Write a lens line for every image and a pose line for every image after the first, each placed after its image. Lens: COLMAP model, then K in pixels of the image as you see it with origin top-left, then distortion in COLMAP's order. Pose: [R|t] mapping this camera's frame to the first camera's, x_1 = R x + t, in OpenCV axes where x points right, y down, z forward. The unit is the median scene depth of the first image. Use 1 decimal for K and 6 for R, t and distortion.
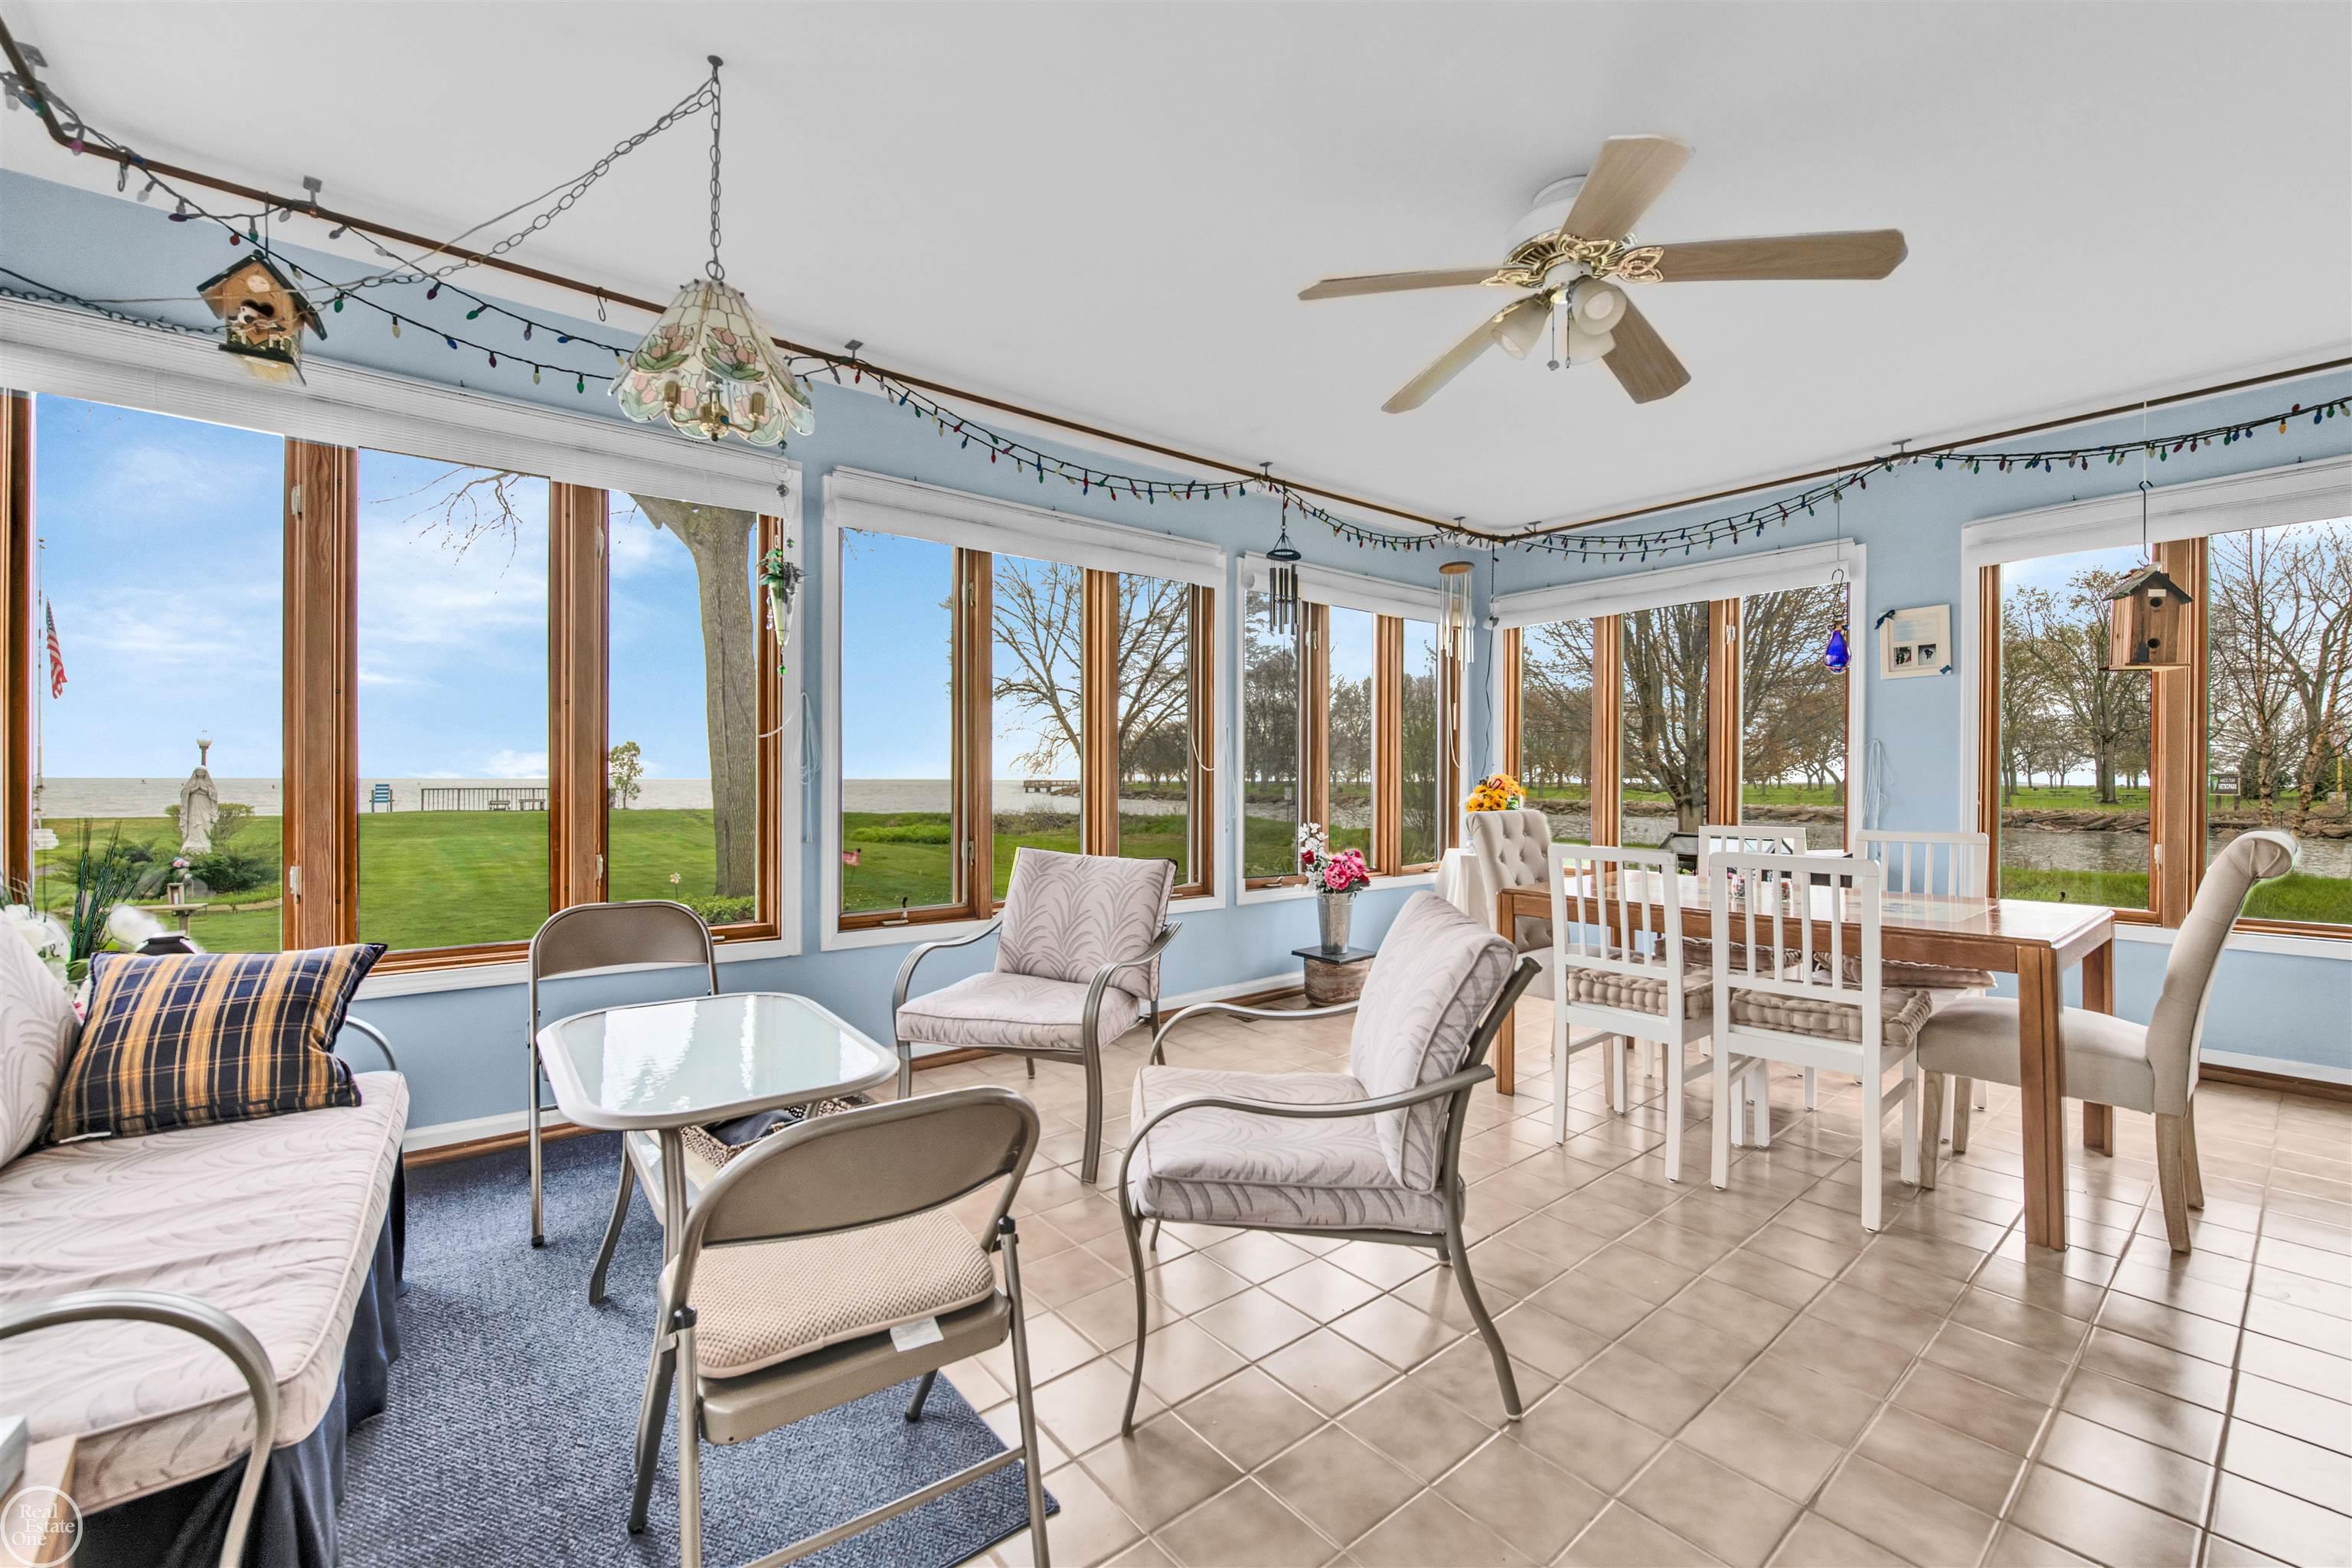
lens RADIAL K [[926.4, 0, 1182.3], [0, 926.4, 788.5], [0, 0, 1]] dist [-0.008137, -0.000944]
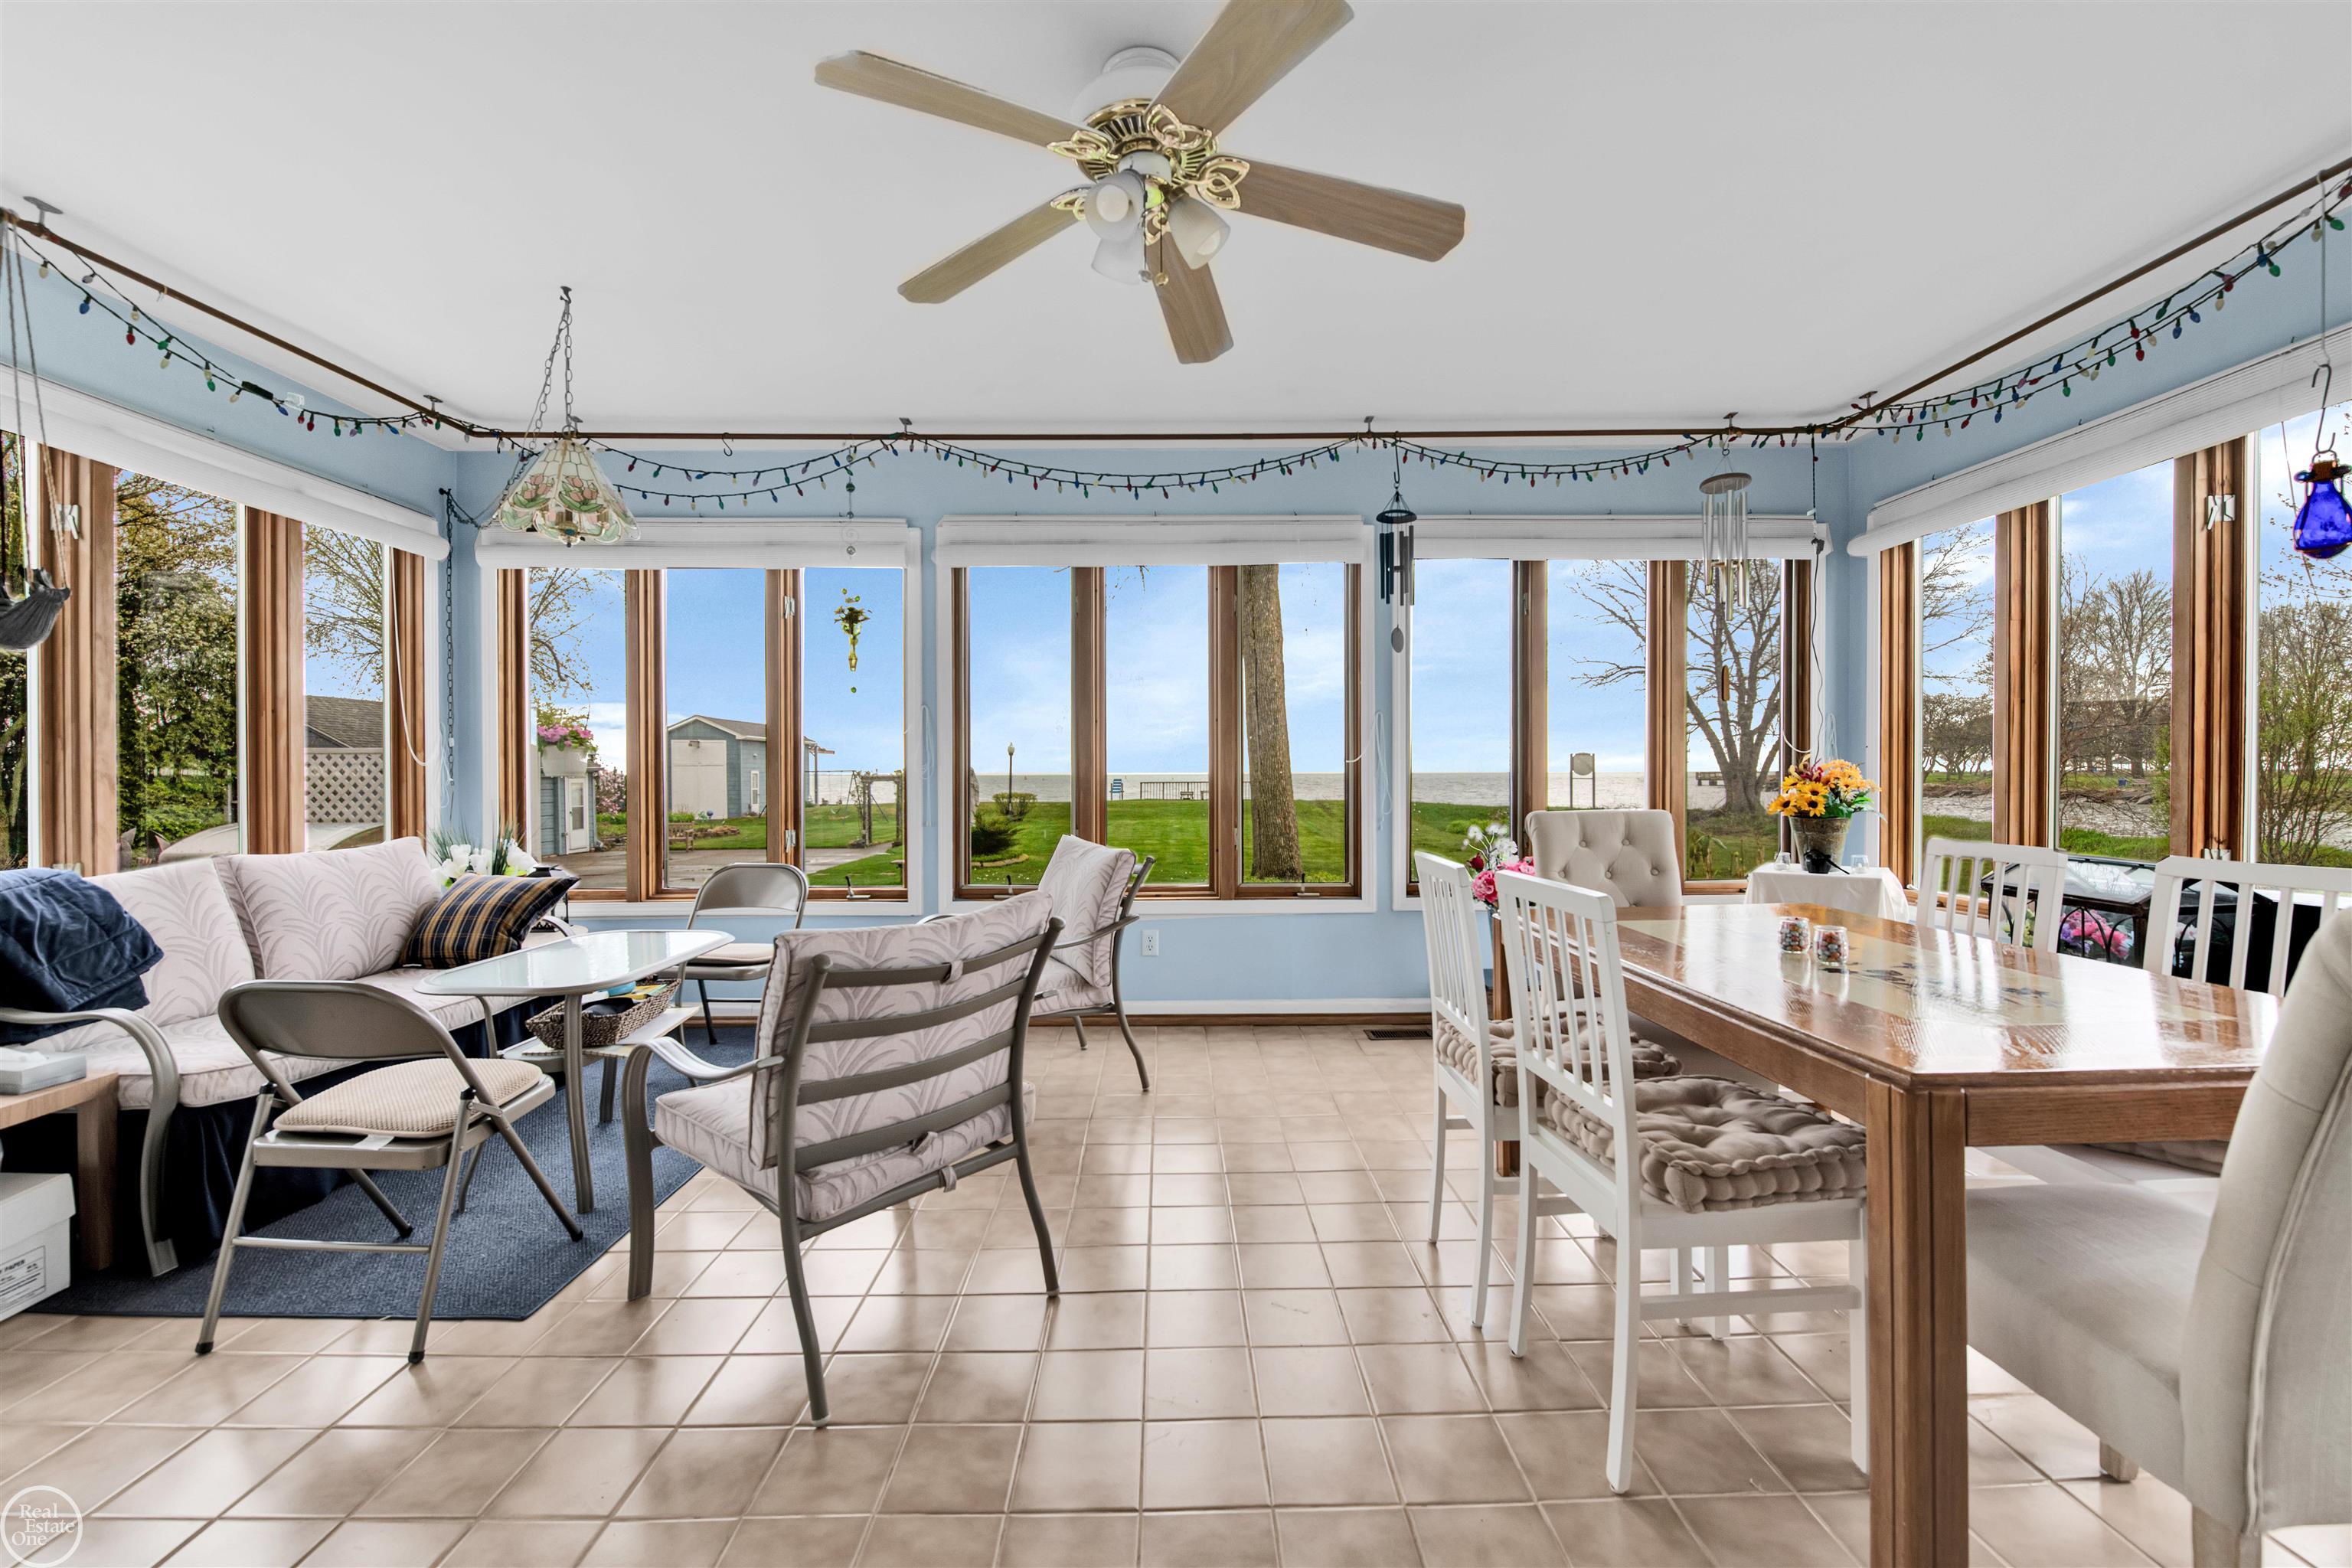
lens RADIAL K [[926.4, 0, 1176.4], [0, 926.4, 785.5], [0, 0, 1]] dist [-0.008137, -0.000944]
pose [[0.792984, 0.000628, -0.609242, 0.488210], [0.002248, 0.999990, 0.003956, -0.000206], [0.609238, -0.004507, 0.792975, 0.175923]]
